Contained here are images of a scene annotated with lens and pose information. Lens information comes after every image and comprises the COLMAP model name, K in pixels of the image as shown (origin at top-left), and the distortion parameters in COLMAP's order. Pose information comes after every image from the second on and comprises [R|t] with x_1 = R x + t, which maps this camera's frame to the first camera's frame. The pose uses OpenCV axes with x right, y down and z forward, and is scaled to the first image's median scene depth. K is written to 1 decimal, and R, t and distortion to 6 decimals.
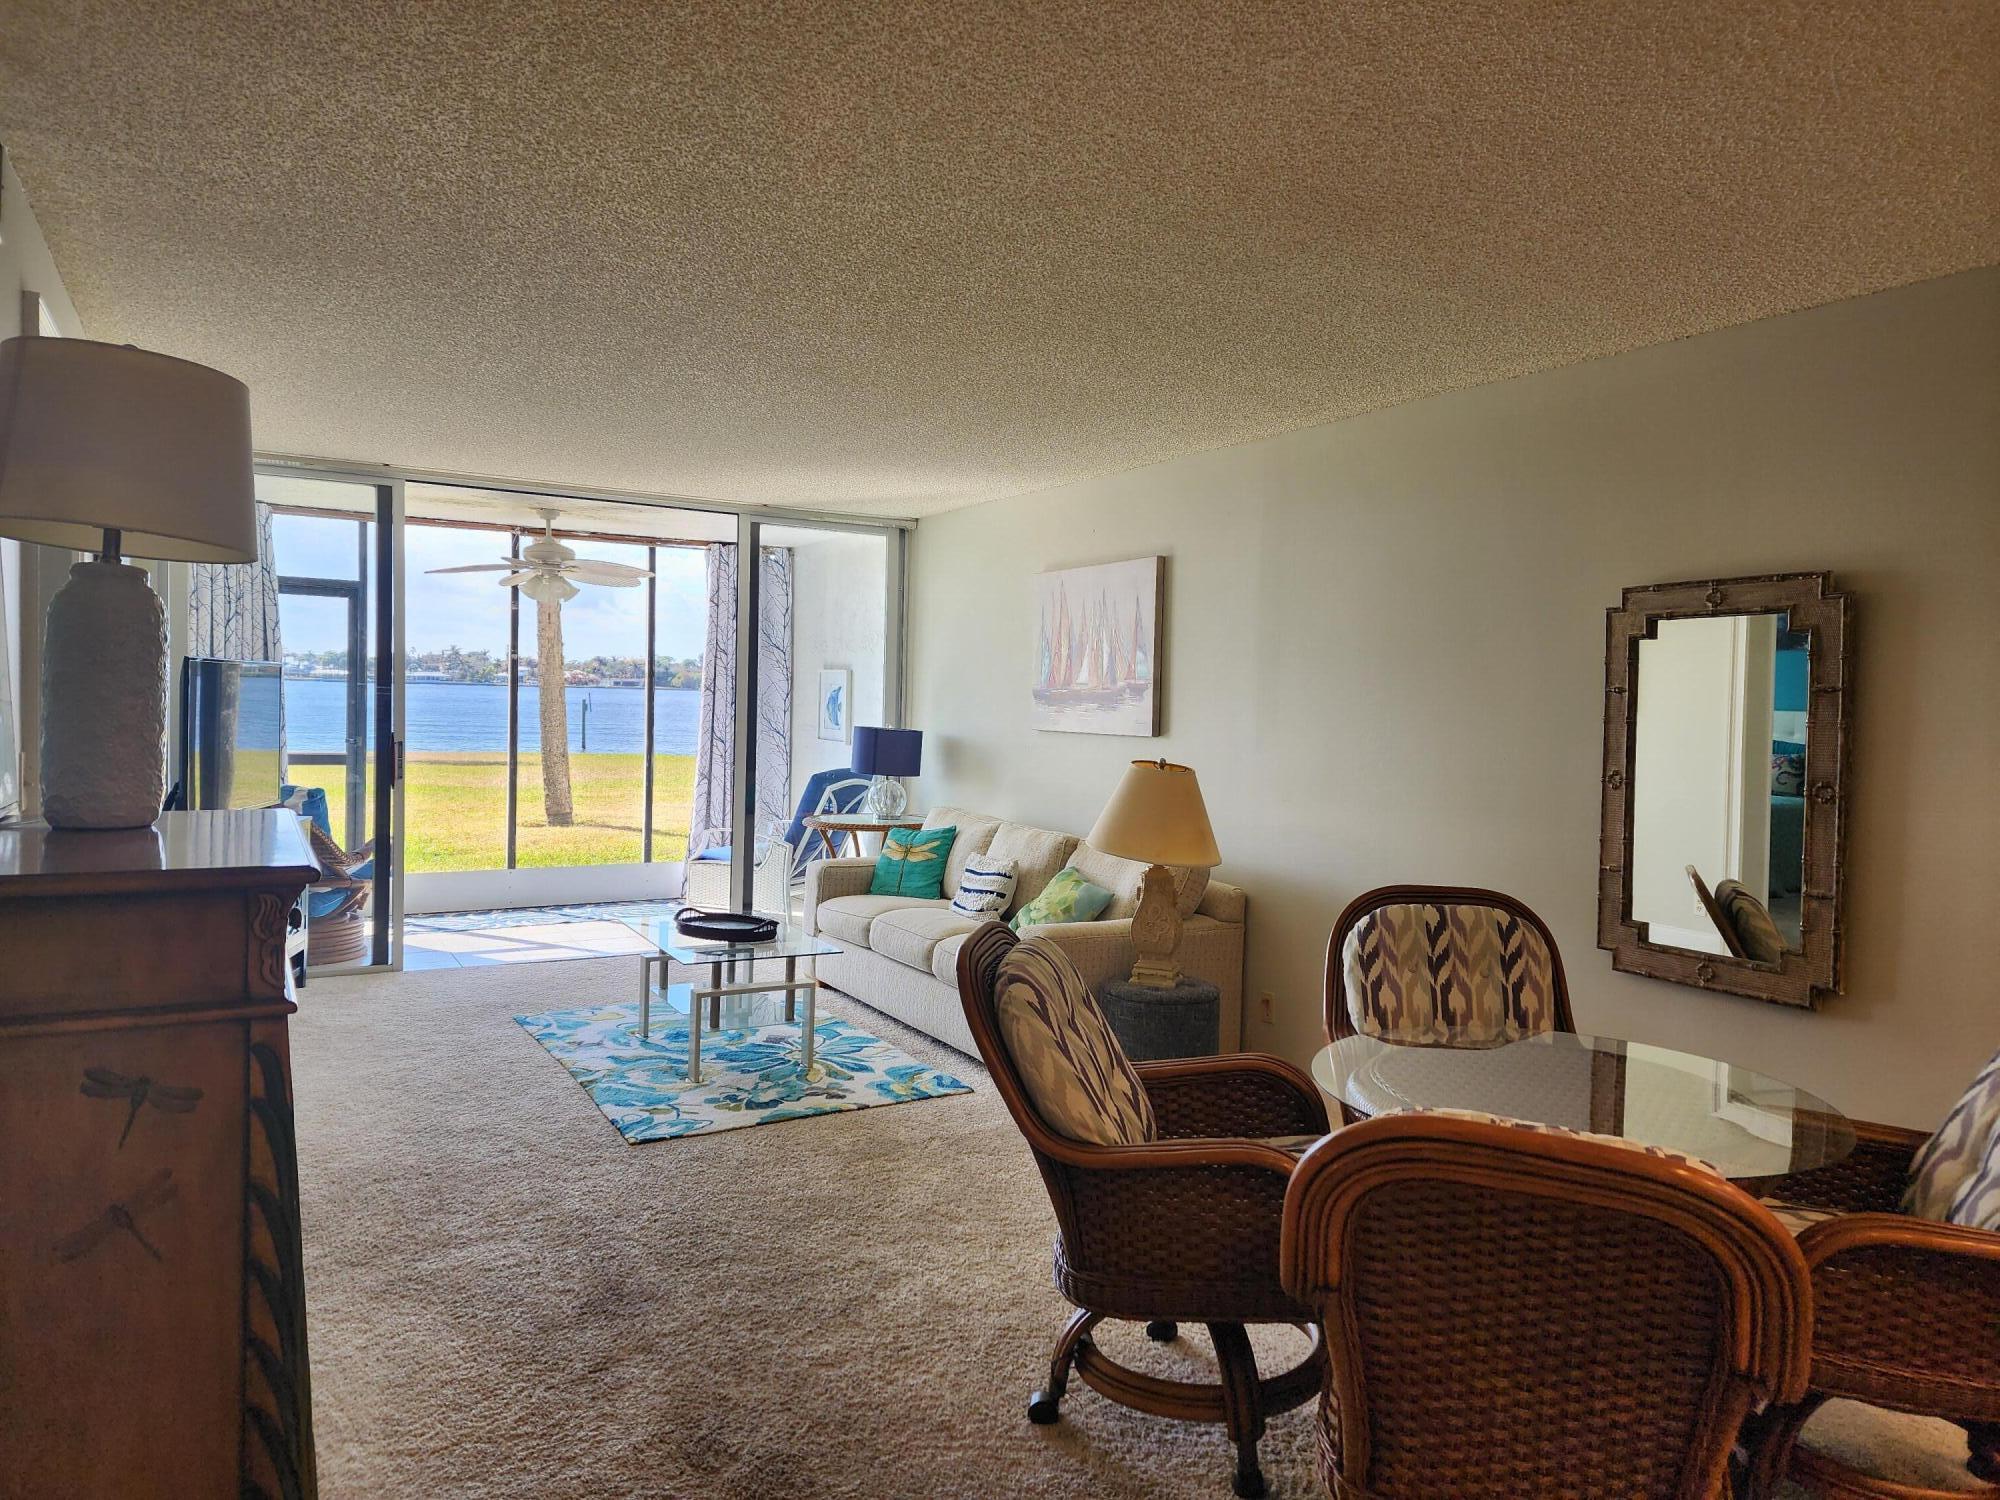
lens RADIAL K [[1323.1, 0, 997.7], [0, 1323.1, 731.4], [0, 0, 1]] dist [0.110702, -0.006328]
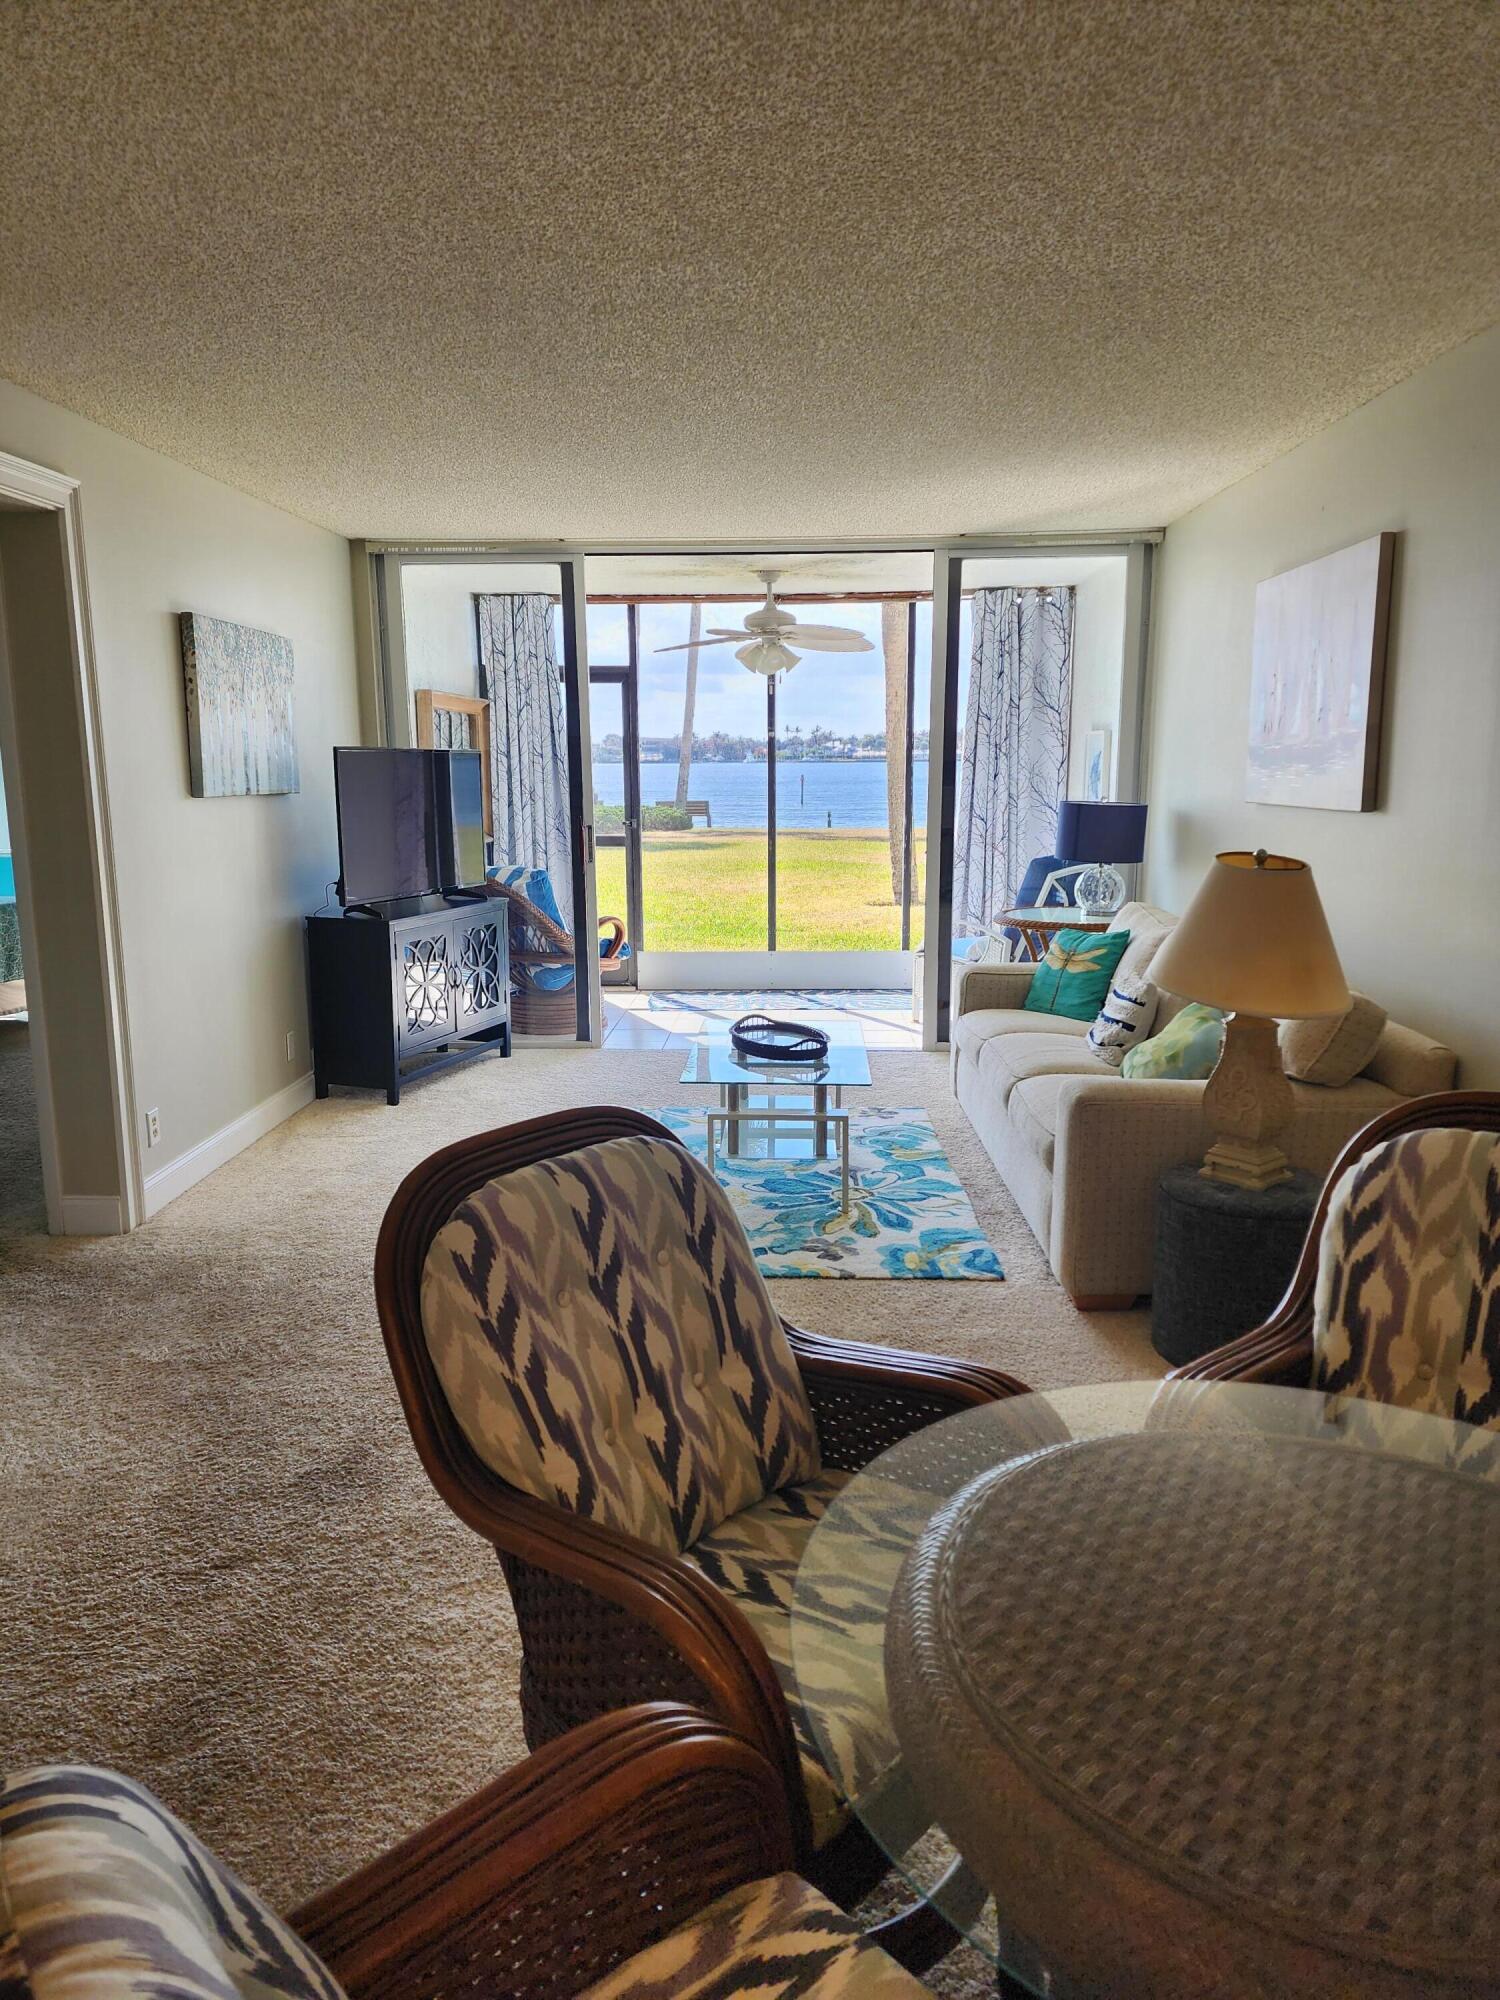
lens RADIAL K [[1323.1, 0, 754.6], [0, 1323.1, 971.7], [0, 0, 1]] dist [0.110702, -0.006328]
pose [[0.852550, 0.053082, -0.519944, 0.192271], [0.012679, 0.992436, 0.122109, -0.003048], [0.522492, -0.110696, 0.845428, 0.219476]]
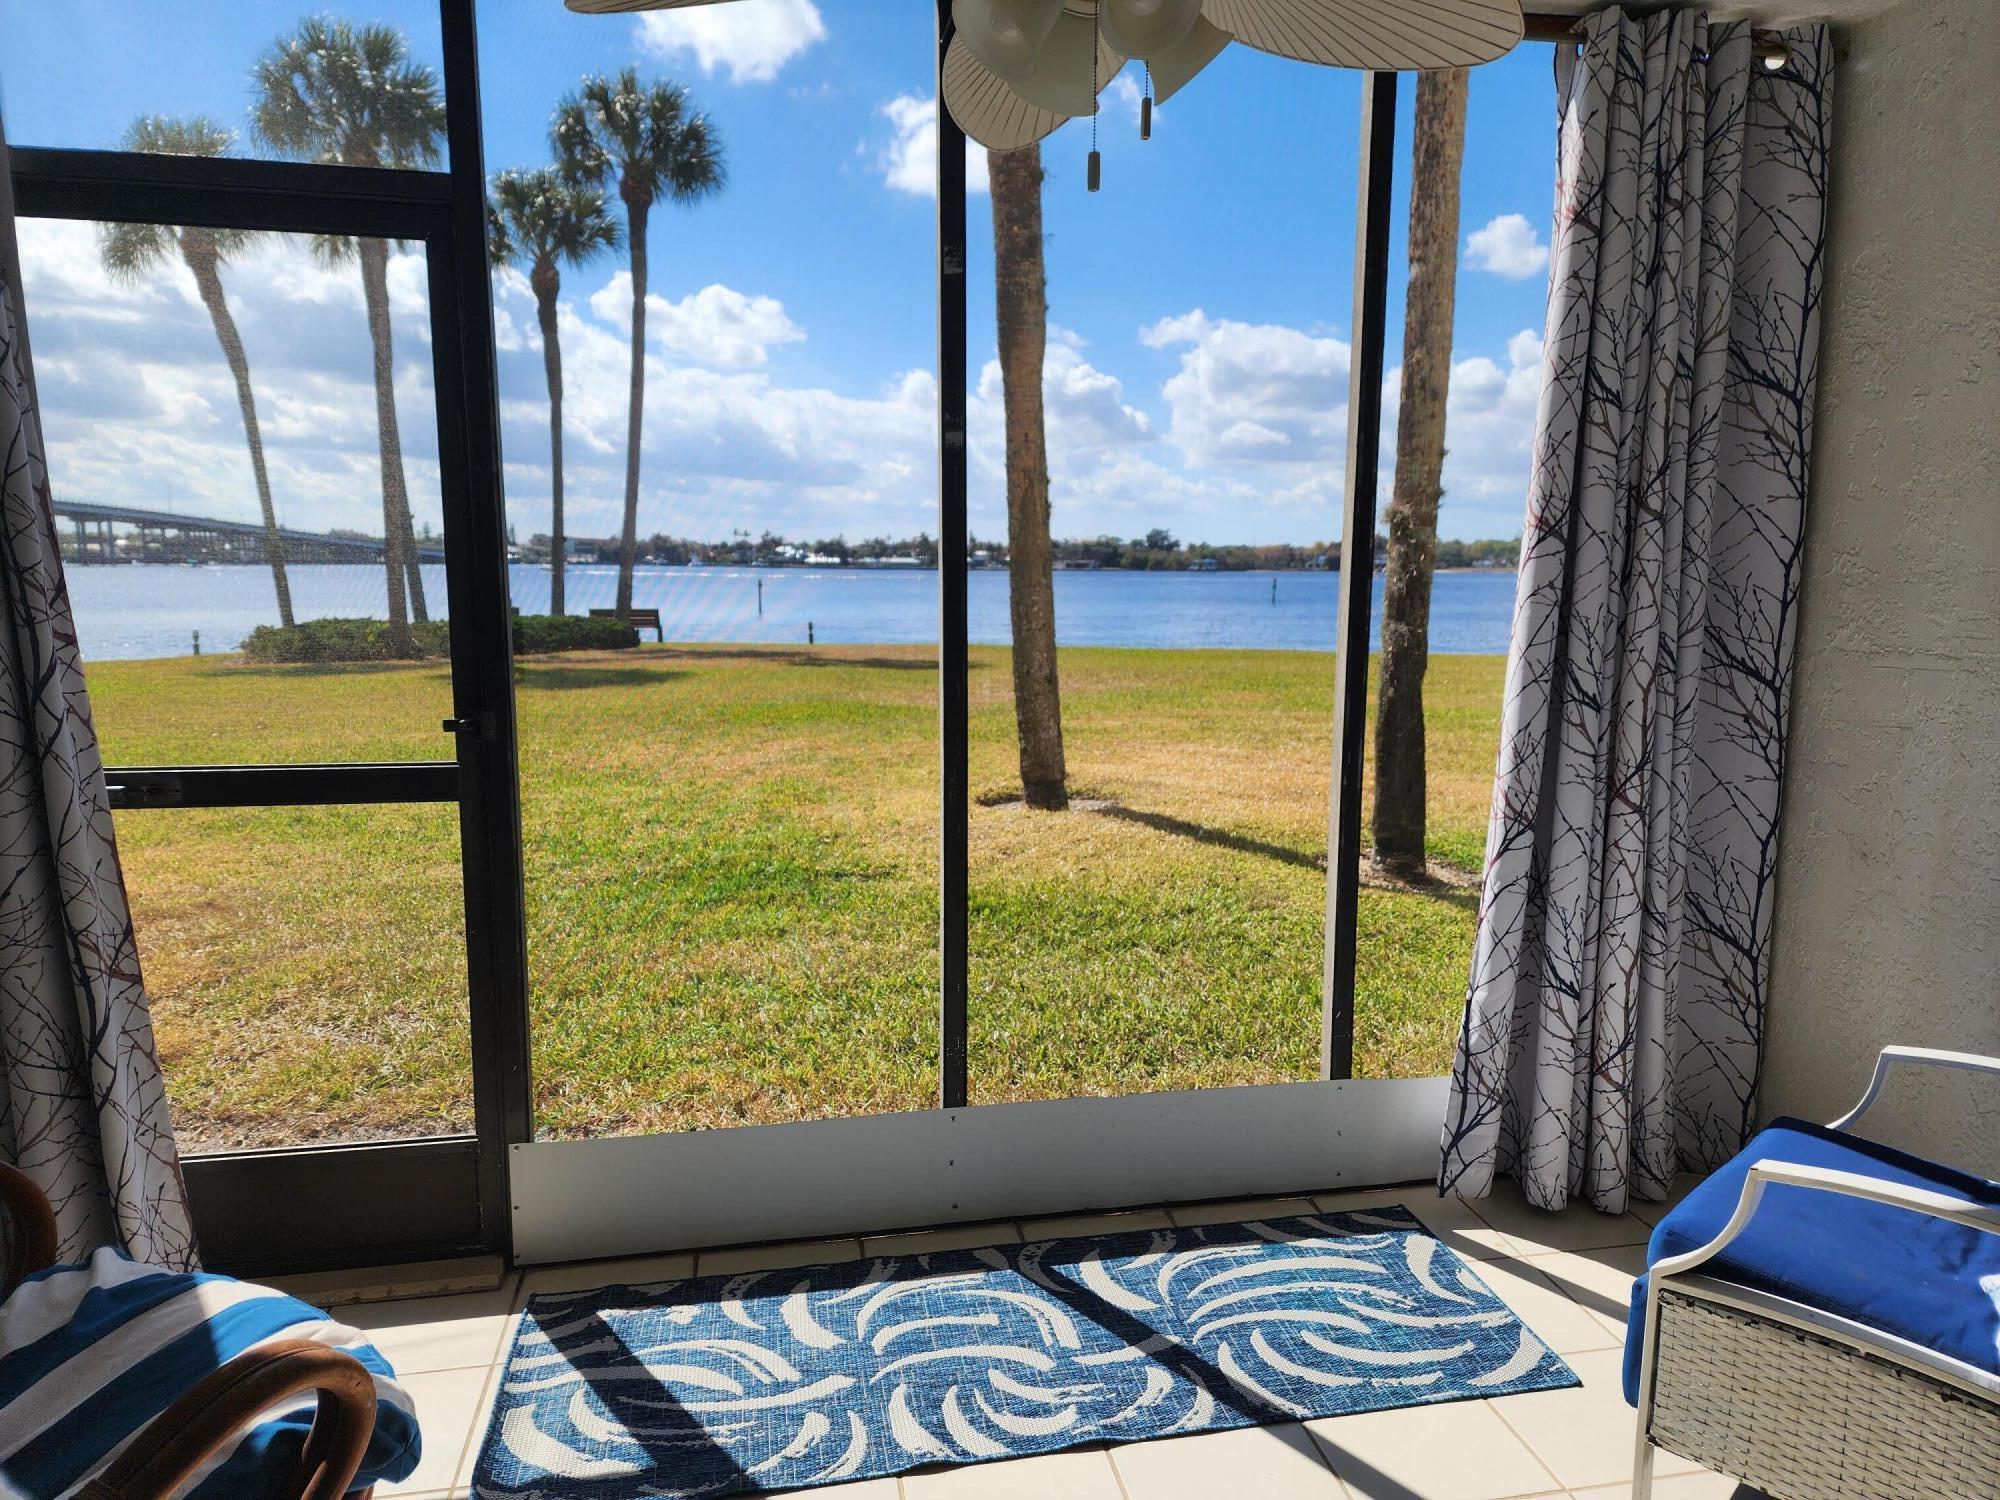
lens RADIAL K [[1323.1, 0, 1003.6], [0, 1323.1, 736.0], [0, 0, 1]] dist [0.110702, -0.006328]
pose [[0.947497, 0.021507, -0.319040, -0.343188], [0.008673, 0.995640, 0.092877, -0.023096], [0.319647, -0.090767, 0.943179, 0.970794]]
